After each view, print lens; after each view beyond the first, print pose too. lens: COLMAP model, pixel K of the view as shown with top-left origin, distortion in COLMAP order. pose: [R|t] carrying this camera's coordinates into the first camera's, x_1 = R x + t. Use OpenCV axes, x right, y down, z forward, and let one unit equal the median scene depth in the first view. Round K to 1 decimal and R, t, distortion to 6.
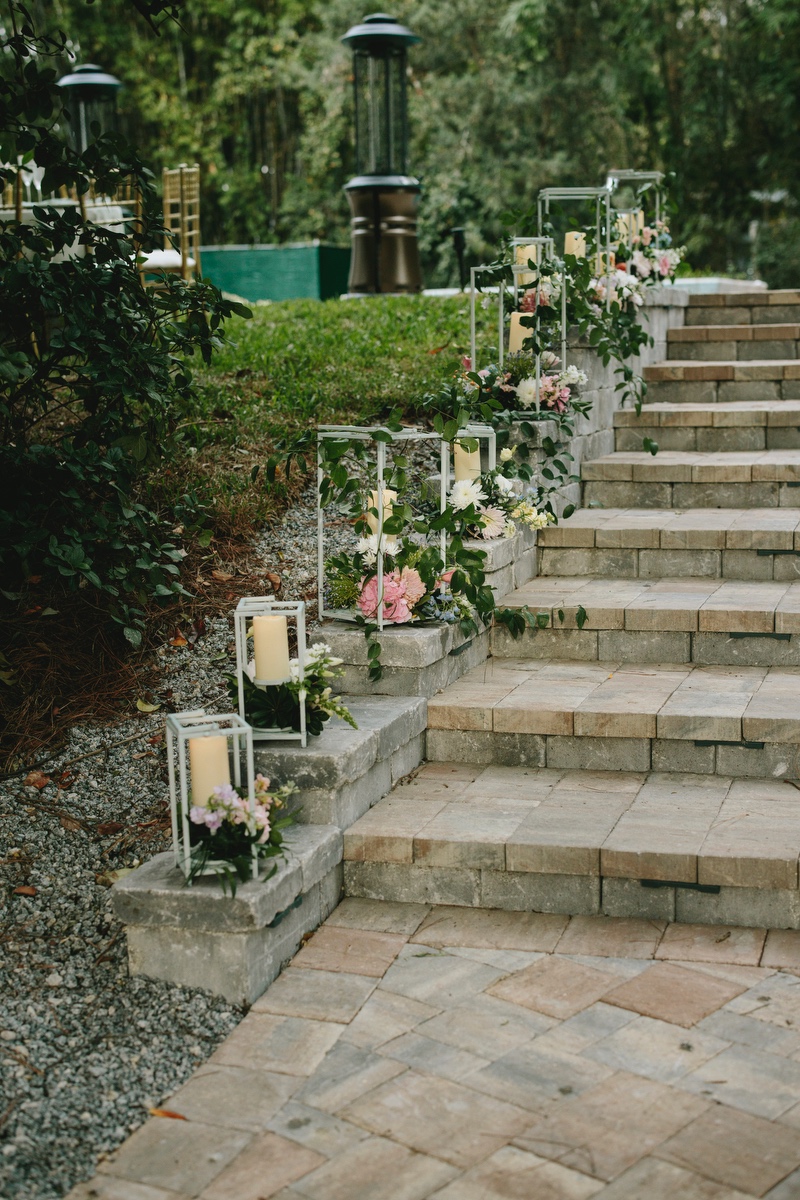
lens RADIAL K [[1841.0, 0, 400.0], [0, 1841.0, 600.0], [0, 0, 1]] dist [0.010316, 0.014753]
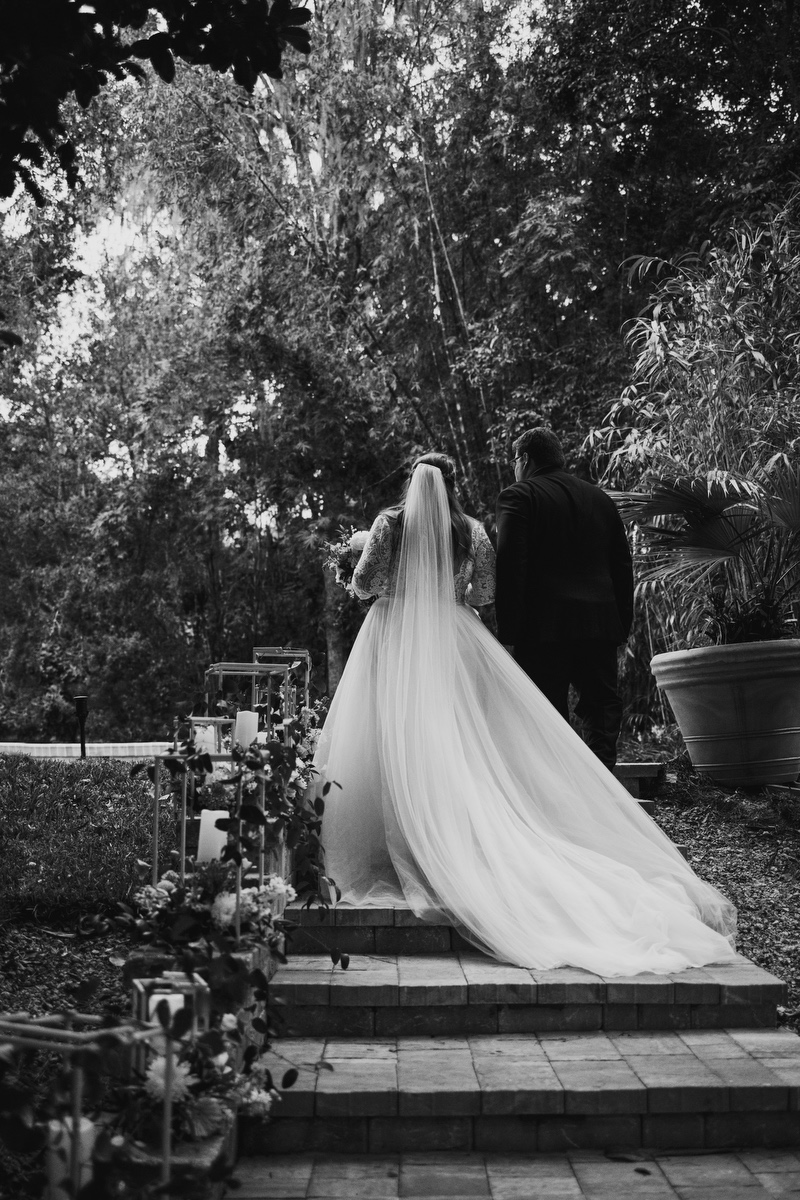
lens RADIAL K [[1524.1, 0, 400.0], [0, 1524.1, 600.0], [0, 0, 1]] dist [-0.026890, -0.028773]
pose [[0.966215, 0.043031, 0.254122, -0.027984], [0.023984, 0.966675, -0.254880, -0.066876], [-0.256621, 0.252363, 0.932984, 0.300380]]
